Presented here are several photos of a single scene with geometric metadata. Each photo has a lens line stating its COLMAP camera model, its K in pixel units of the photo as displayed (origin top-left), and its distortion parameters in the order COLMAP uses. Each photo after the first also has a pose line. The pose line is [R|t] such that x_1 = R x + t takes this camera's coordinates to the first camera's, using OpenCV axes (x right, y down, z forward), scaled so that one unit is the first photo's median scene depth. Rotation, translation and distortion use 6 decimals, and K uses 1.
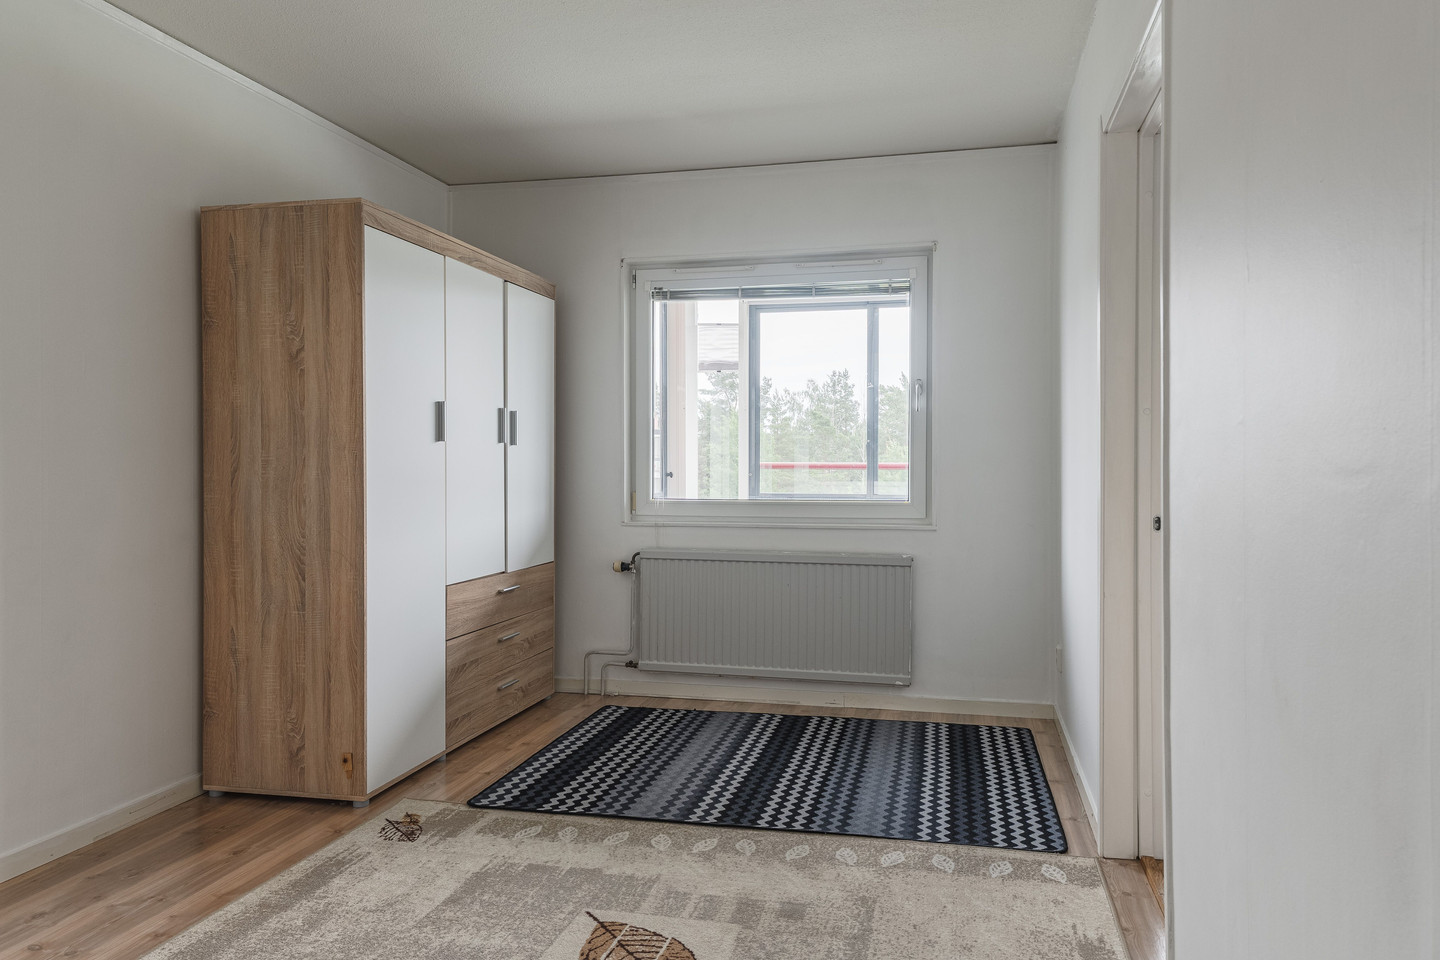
lens RADIAL K [[955.3, 0, 723.7], [0, 955.3, 470.4], [0, 0, 1]] dist [-0.004686, 0.010551]
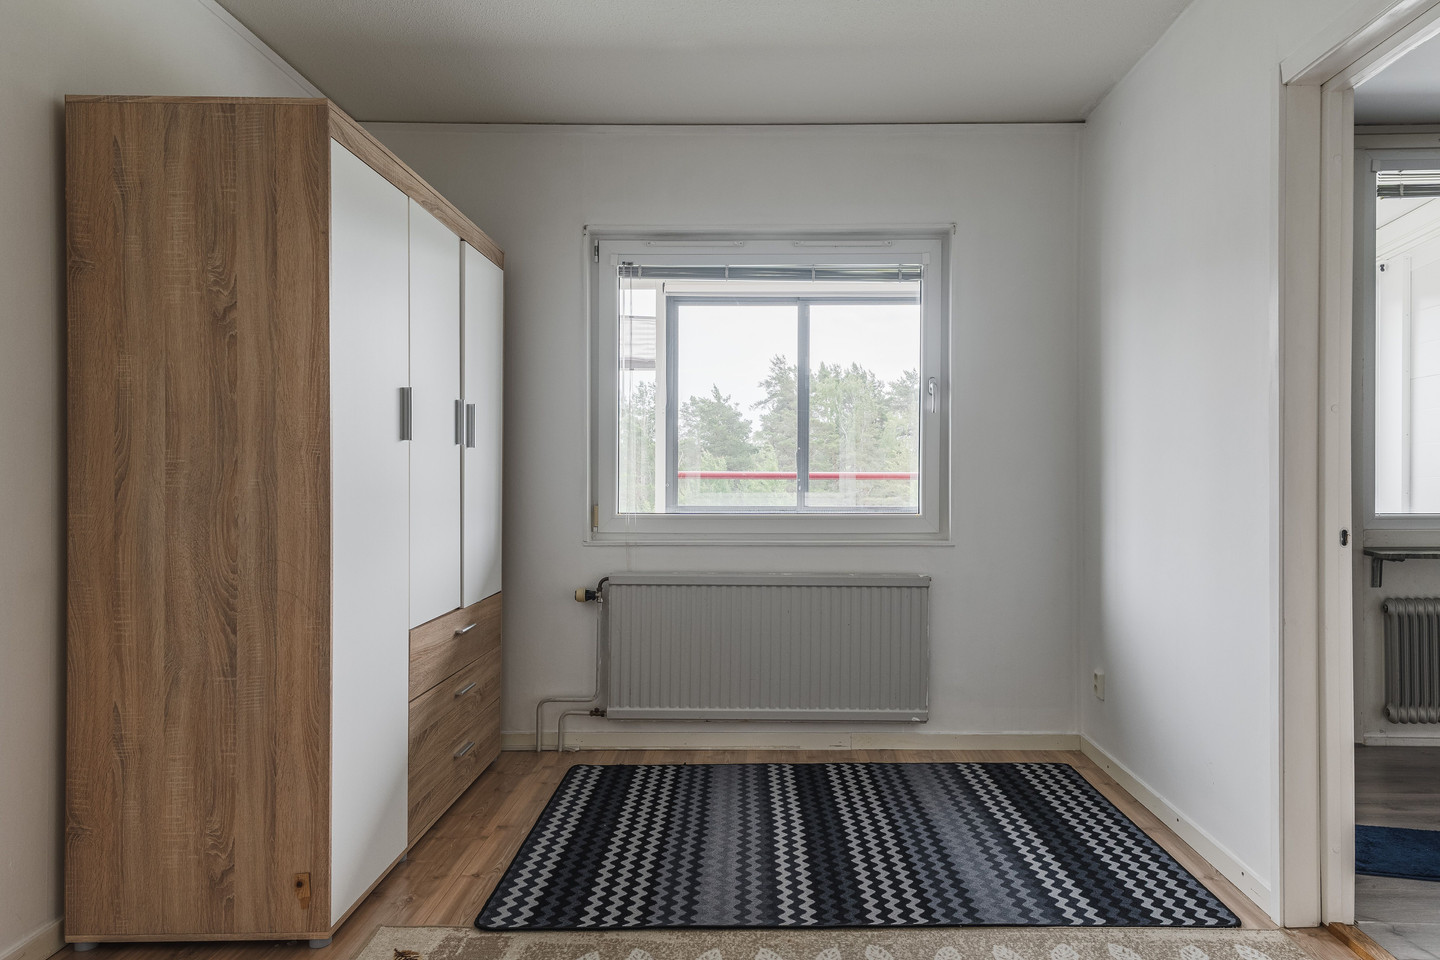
lens RADIAL K [[955.3, 0, 726.7], [0, 955.3, 477.3], [0, 0, 1]] dist [-0.004686, 0.010551]
pose [[0.975529, 0.000140, 0.219872, -0.232340], [0.001010, 0.999986, -0.005115, 0.003429], [-0.219869, 0.005212, 0.975515, 0.222352]]
